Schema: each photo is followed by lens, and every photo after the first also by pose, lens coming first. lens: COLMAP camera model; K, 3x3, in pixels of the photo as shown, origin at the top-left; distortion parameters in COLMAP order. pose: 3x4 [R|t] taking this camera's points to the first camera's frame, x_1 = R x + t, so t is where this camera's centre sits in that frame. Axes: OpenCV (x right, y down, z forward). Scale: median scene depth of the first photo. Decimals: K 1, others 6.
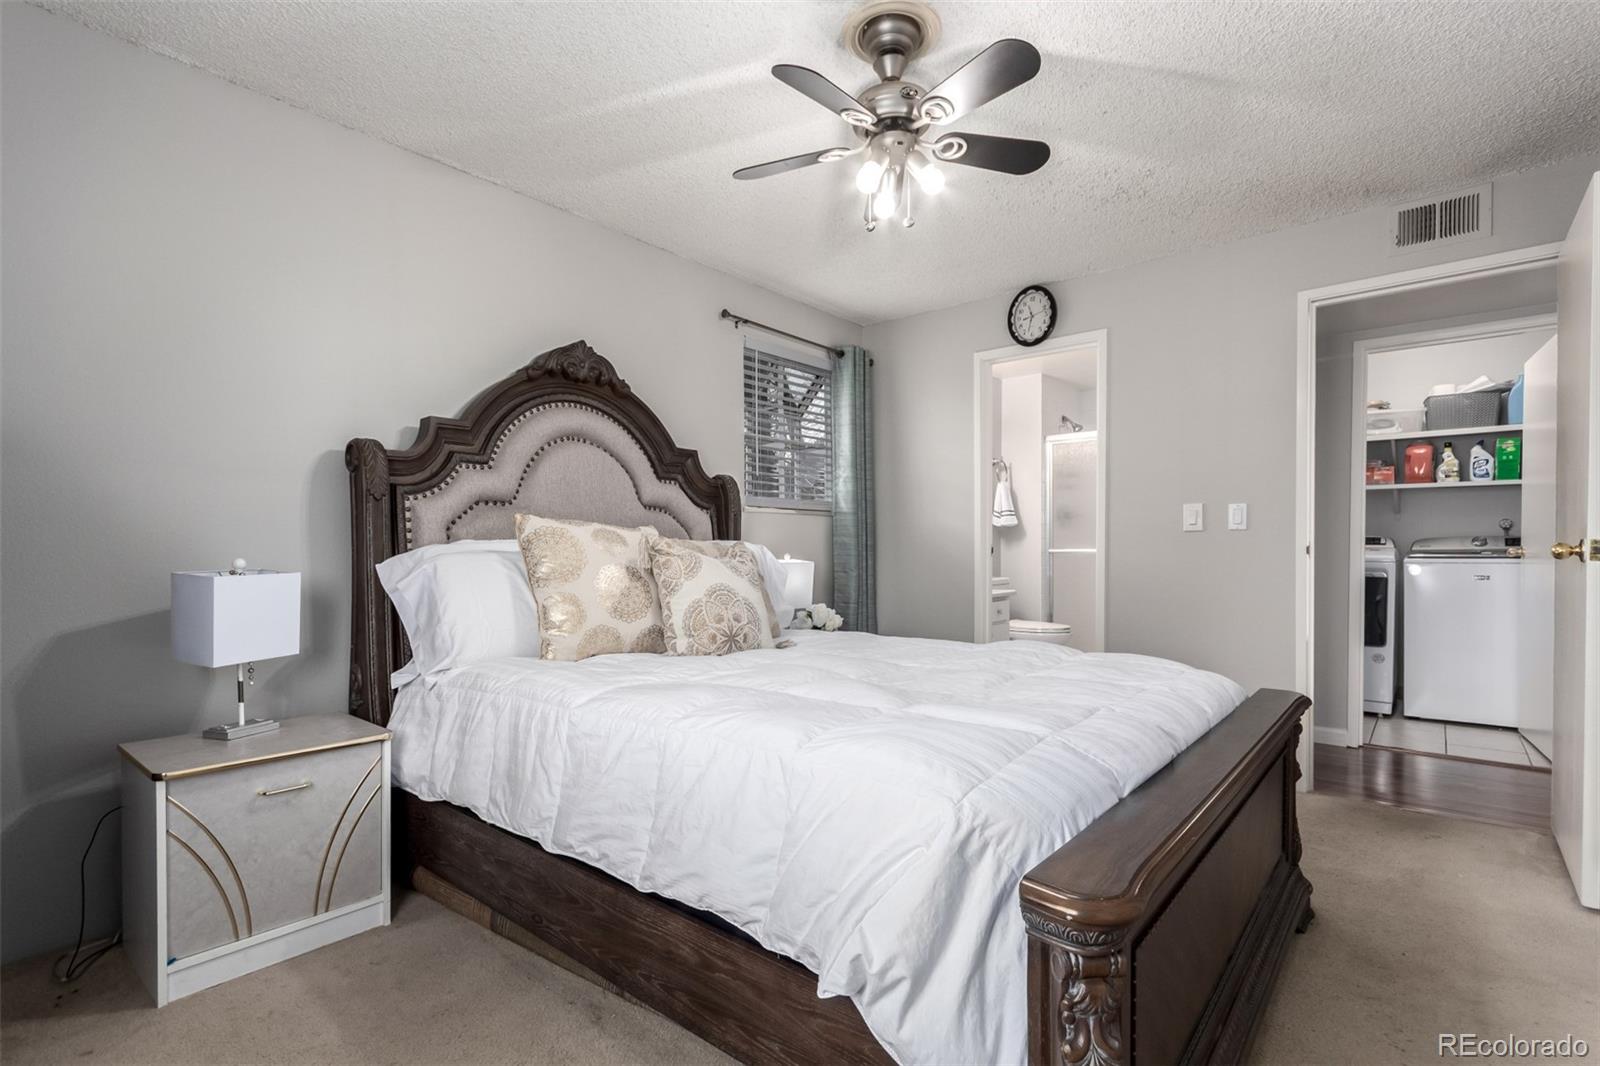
lens RADIAL K [[748.9, 0, 813.0], [0, 748.9, 560.2], [0, 0, 1]] dist [0.024729, 0.000207]
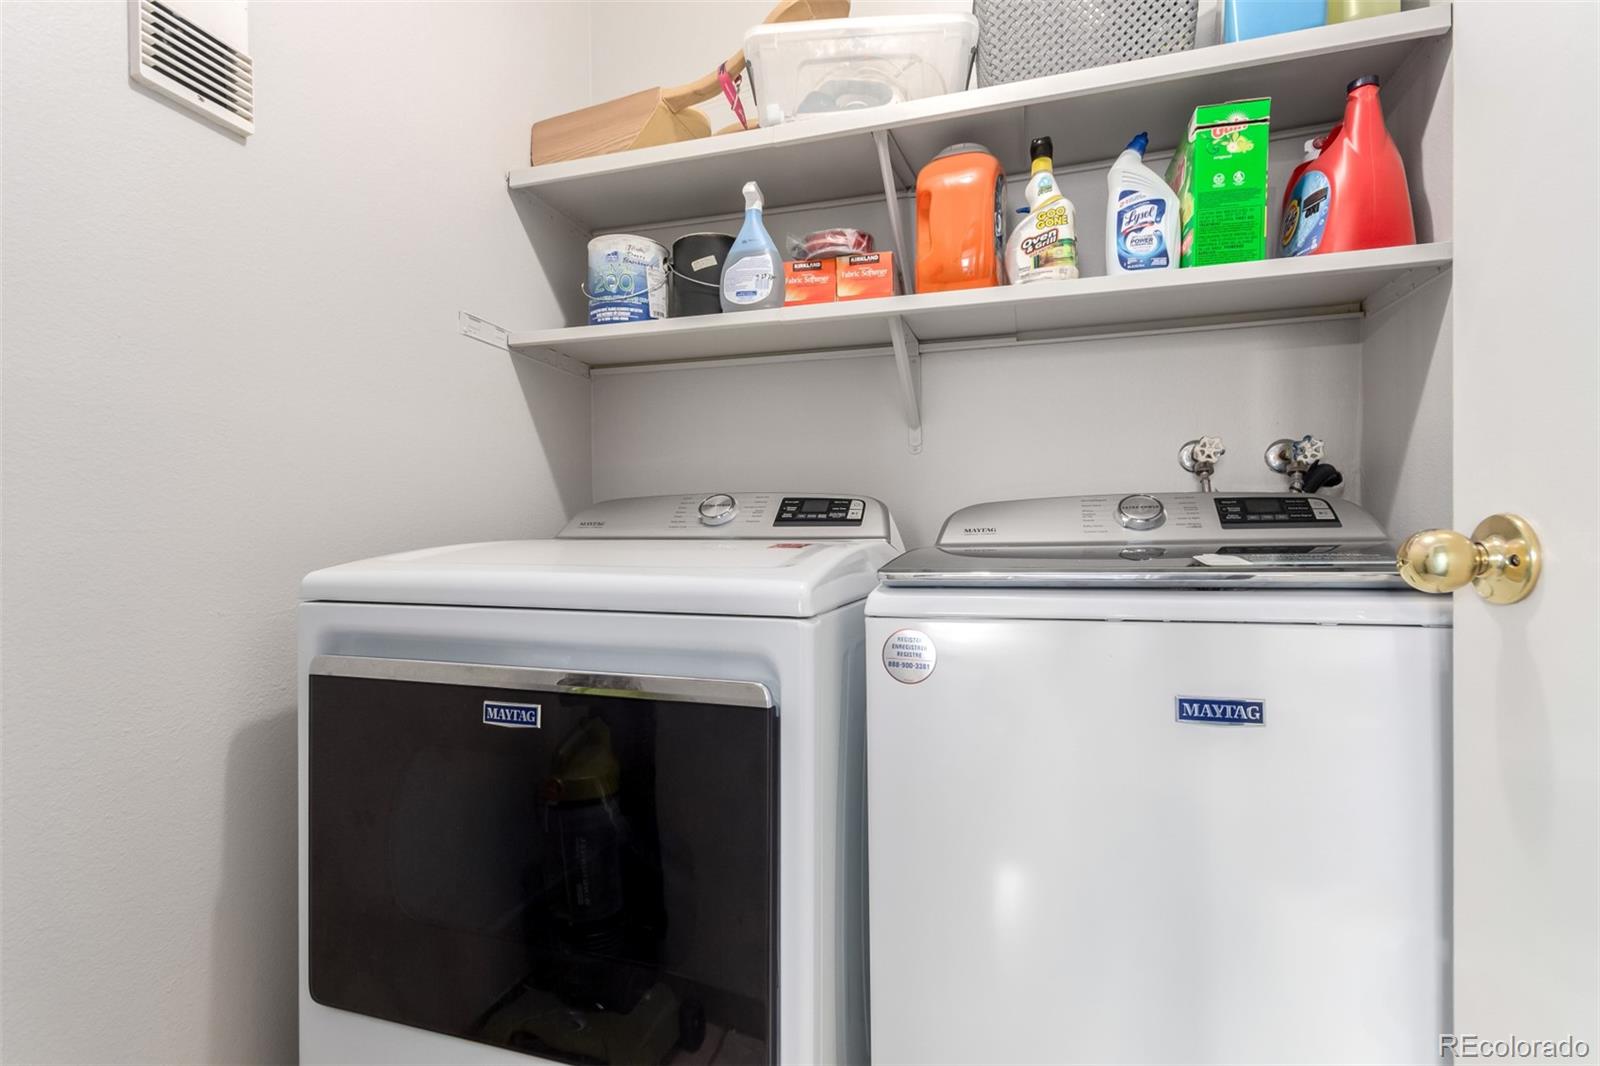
lens RADIAL K [[748.9, 0, 796.2], [0, 748.9, 532.0], [0, 0, 1]] dist [0.024729, 0.000207]
pose [[0.921958, -0.000740, 0.387290, 0.657737], [0.005930, 0.999908, -0.012207, -0.015497], [-0.387245, 0.013551, 0.921877, 0.798928]]
